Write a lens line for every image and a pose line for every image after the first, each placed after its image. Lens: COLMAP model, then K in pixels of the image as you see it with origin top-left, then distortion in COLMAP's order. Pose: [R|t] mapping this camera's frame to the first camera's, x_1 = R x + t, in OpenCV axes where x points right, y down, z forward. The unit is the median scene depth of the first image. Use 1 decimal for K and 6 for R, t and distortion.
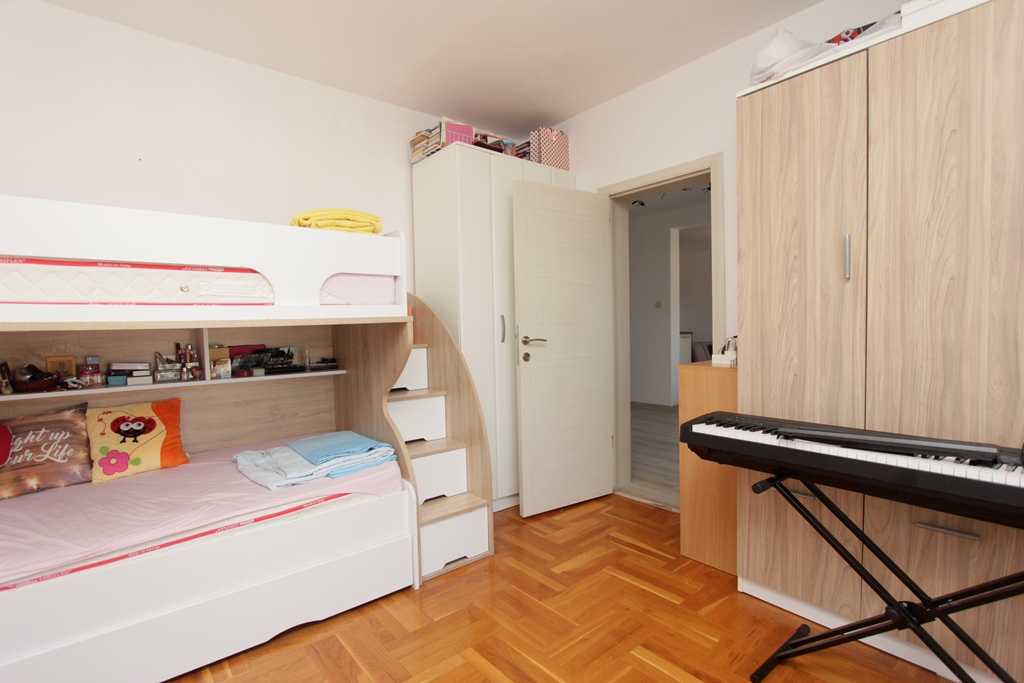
lens RADIAL K [[484.2, 0, 514.6], [0, 484.2, 345.7], [0, 0, 1]] dist [-0.011495, 0.000177]
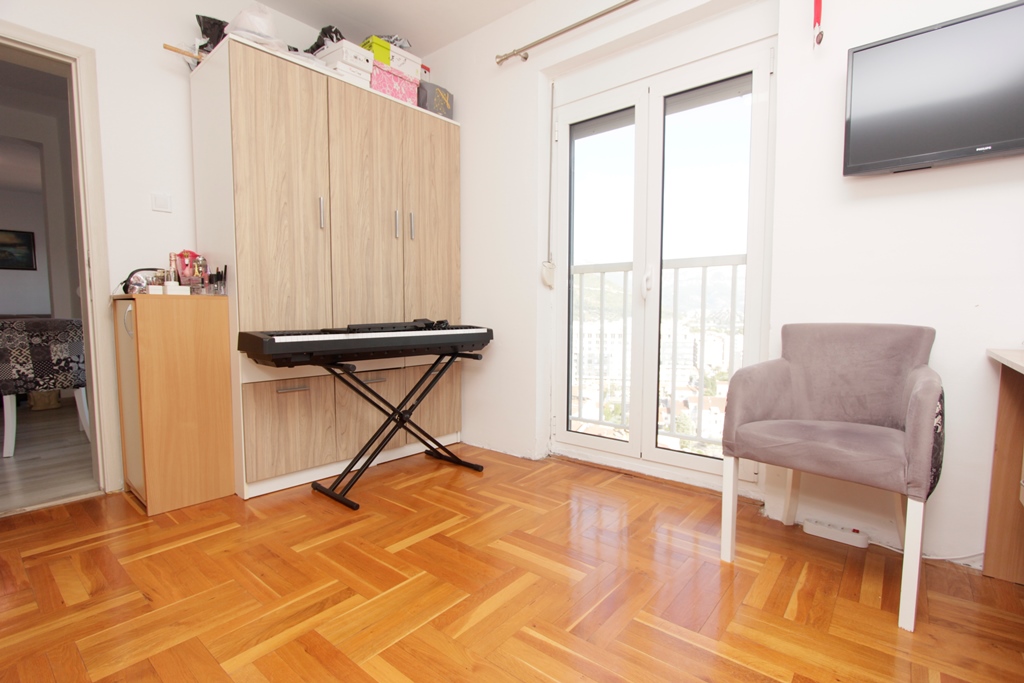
lens RADIAL K [[484.2, 0, 514.6], [0, 484.2, 345.7], [0, 0, 1]] dist [-0.011495, 0.000177]
pose [[-0.183703, -0.047085, 0.981854, -0.793013], [0.043950, 0.997460, 0.056056, 0.145693], [-0.981999, 0.053450, -0.181167, 0.660933]]
